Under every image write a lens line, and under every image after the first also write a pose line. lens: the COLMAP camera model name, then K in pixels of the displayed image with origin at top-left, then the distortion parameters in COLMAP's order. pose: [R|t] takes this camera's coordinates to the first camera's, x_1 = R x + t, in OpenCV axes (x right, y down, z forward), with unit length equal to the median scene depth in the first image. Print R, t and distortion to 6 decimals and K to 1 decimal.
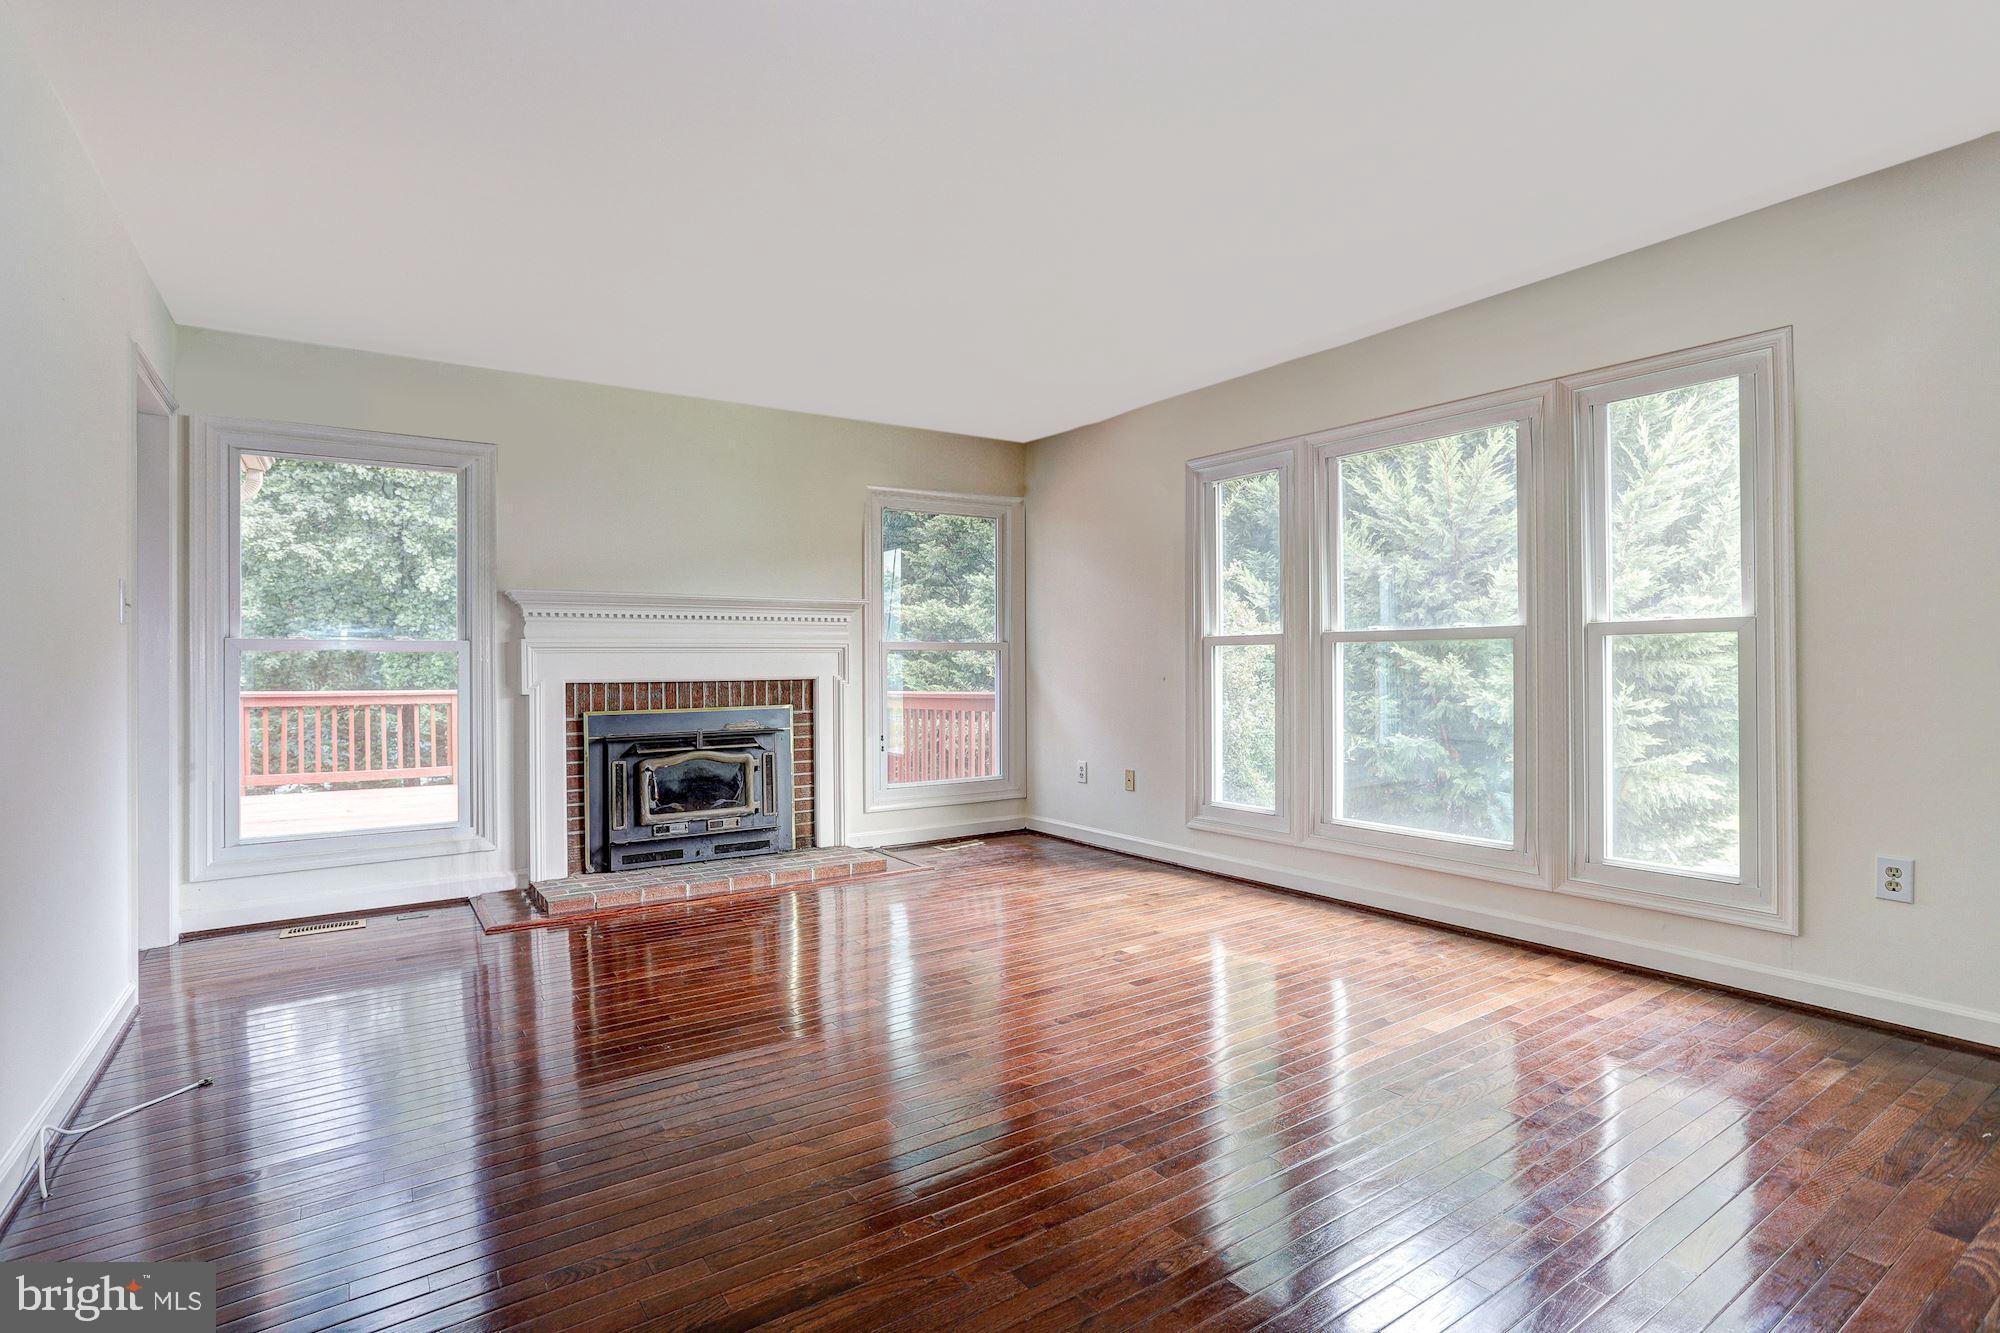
lens RADIAL K [[973.3, 0, 1004.2], [0, 973.3, 662.1], [0, 0, 1]] dist [-0.043639, 0.022634]
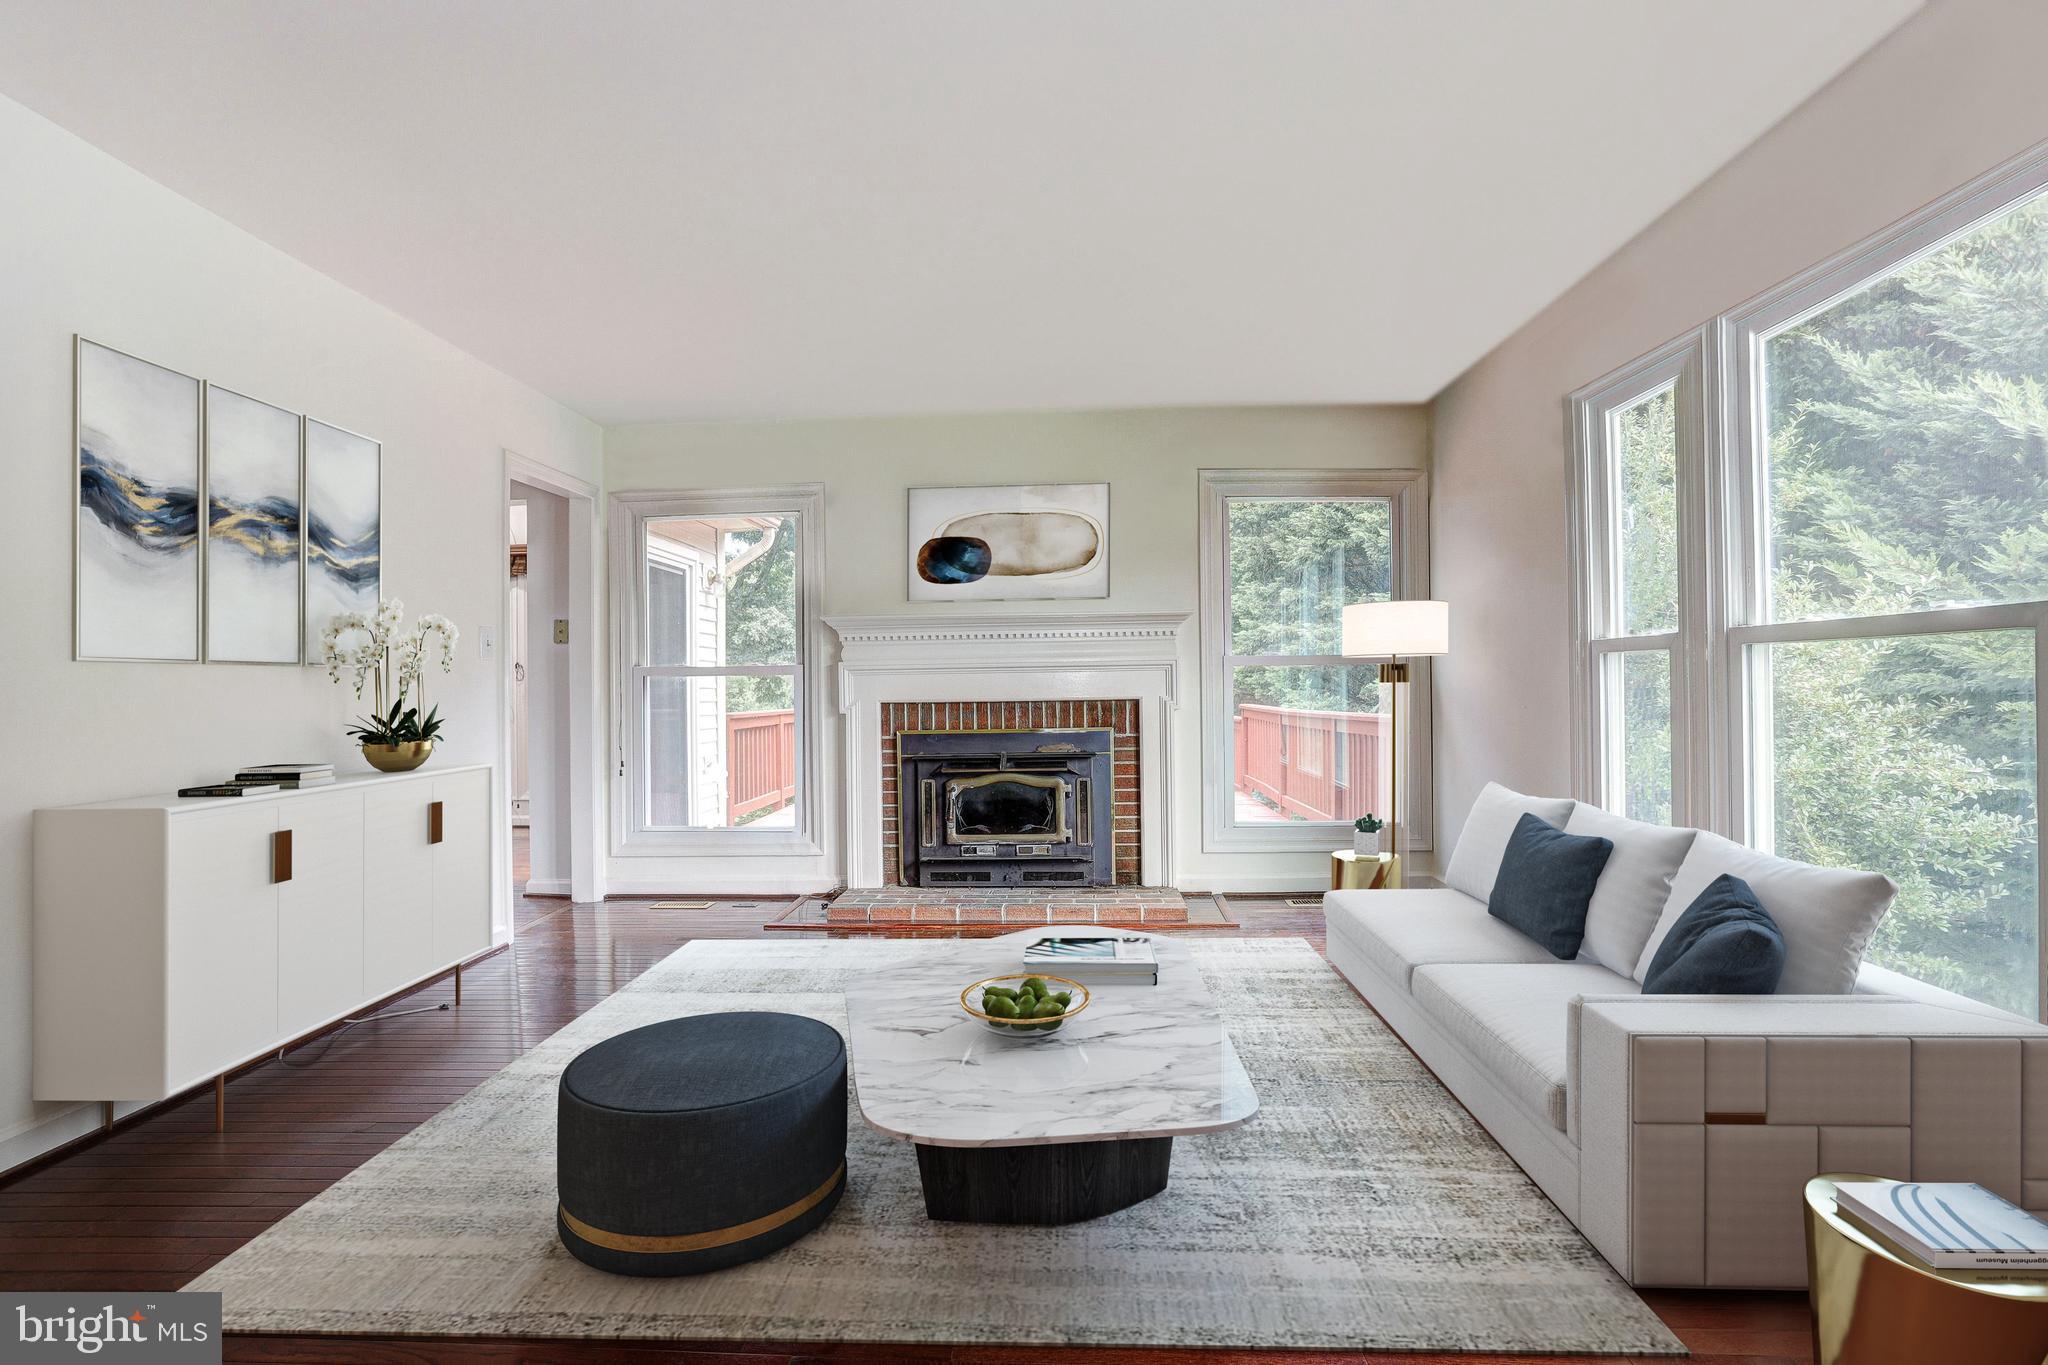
lens RADIAL K [[1008.0, 0, 1034.1], [0, 1008.0, 683.9], [0, 0, 1]] dist [-0.030357, 0.002233]
pose [[0.802391, -0.006484, -0.596764, 0.314826], [0.007321, 0.999973, -0.001023, 0.002911], [0.596754, -0.003548, 0.802416, 0.203210]]
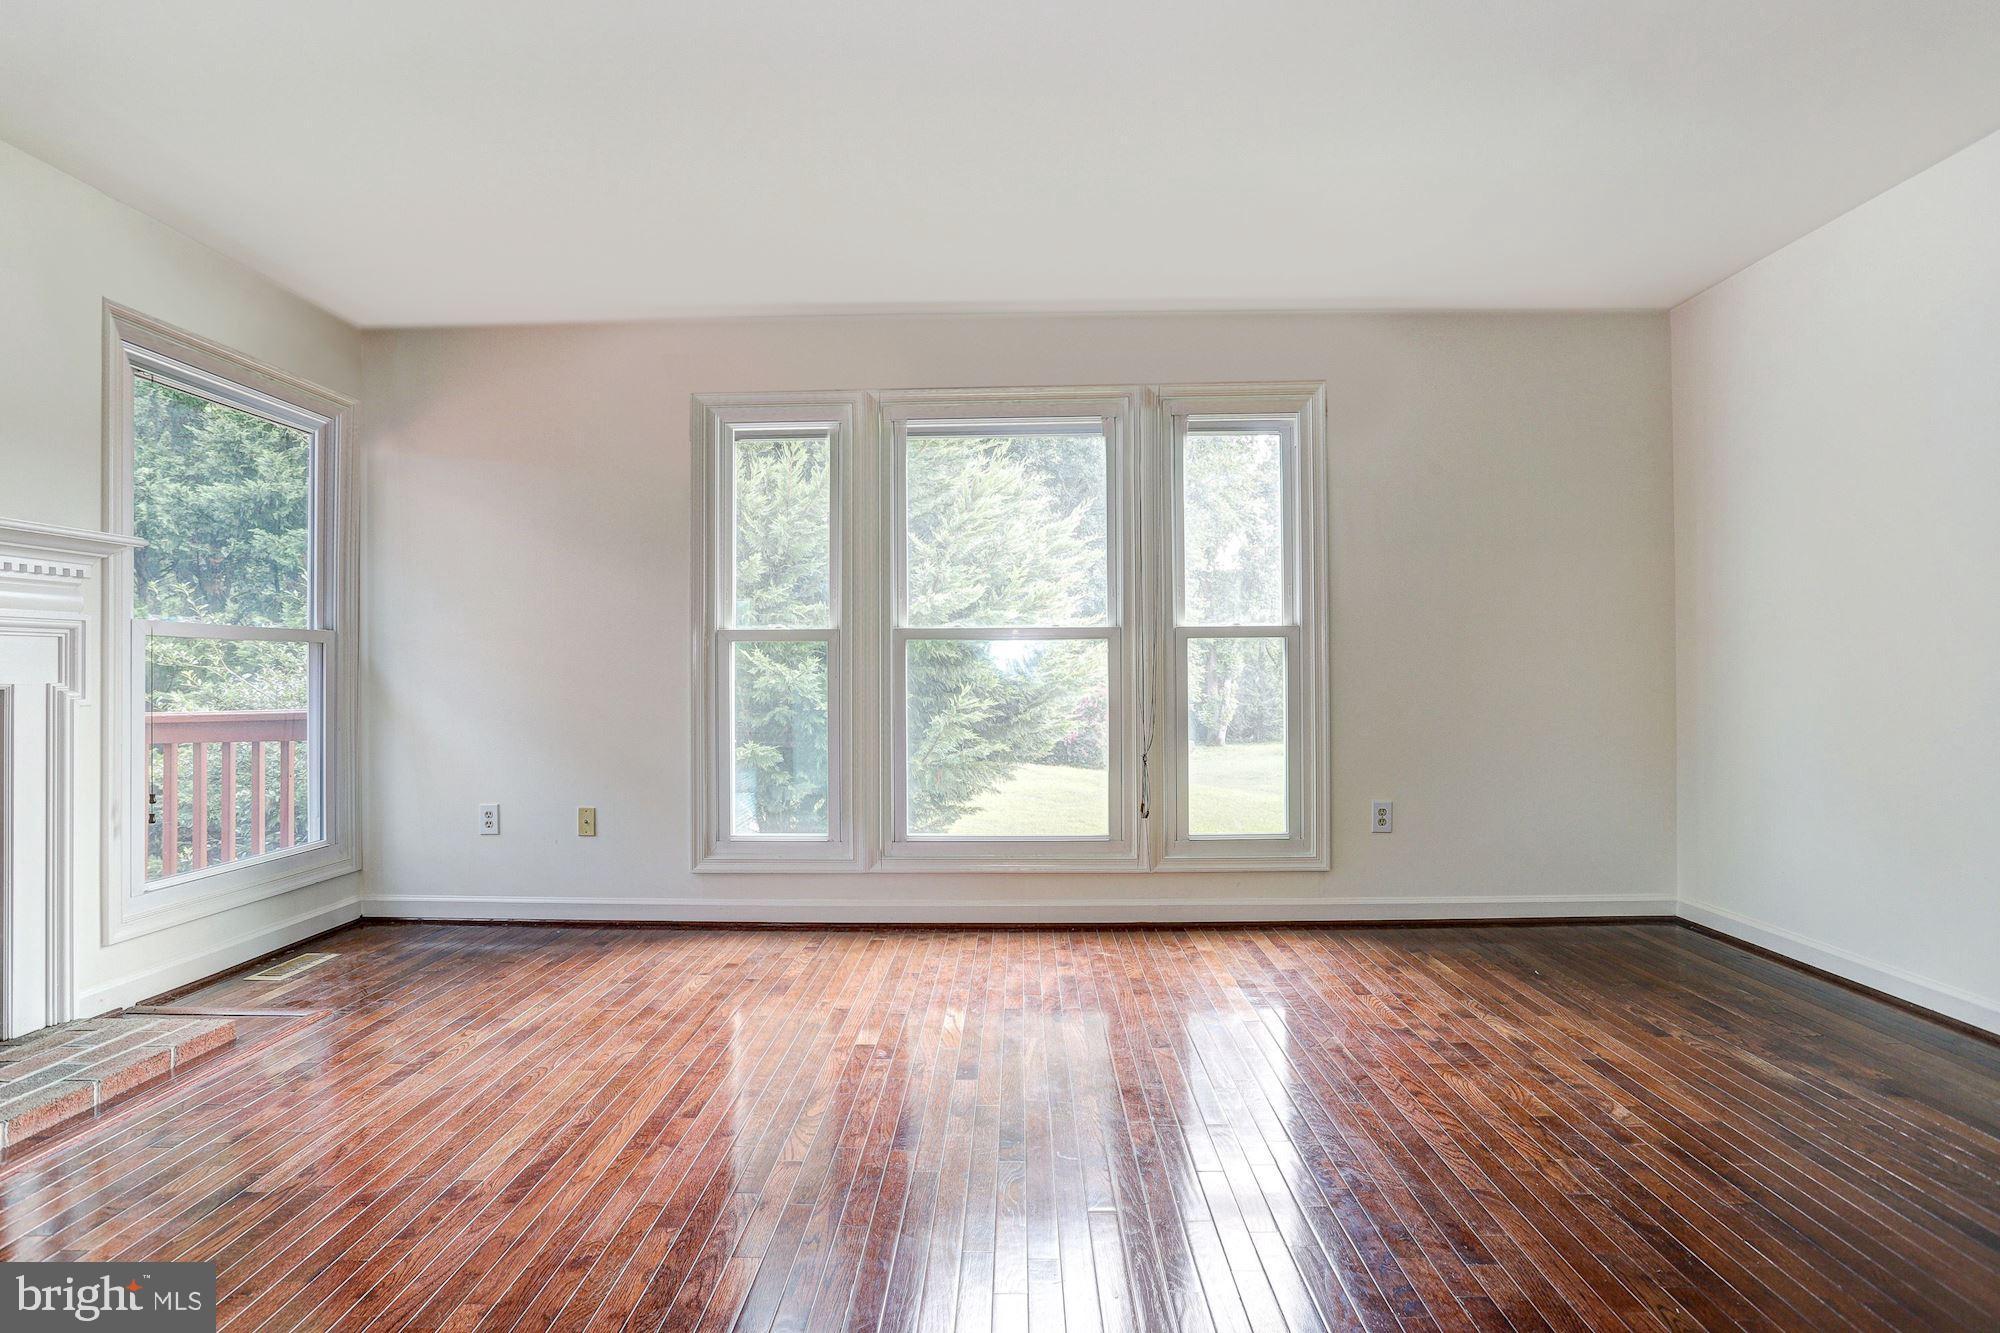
lens RADIAL K [[984.3, 0, 993.3], [0, 984.3, 660.5], [0, 0, 1]] dist [-0.030357, 0.002233]
pose [[0.591573, 0.006934, 0.806222, -0.313392], [-0.000278, 0.999965, -0.008396, 0.006480], [-0.806252, 0.004743, 0.591554, 0.346064]]
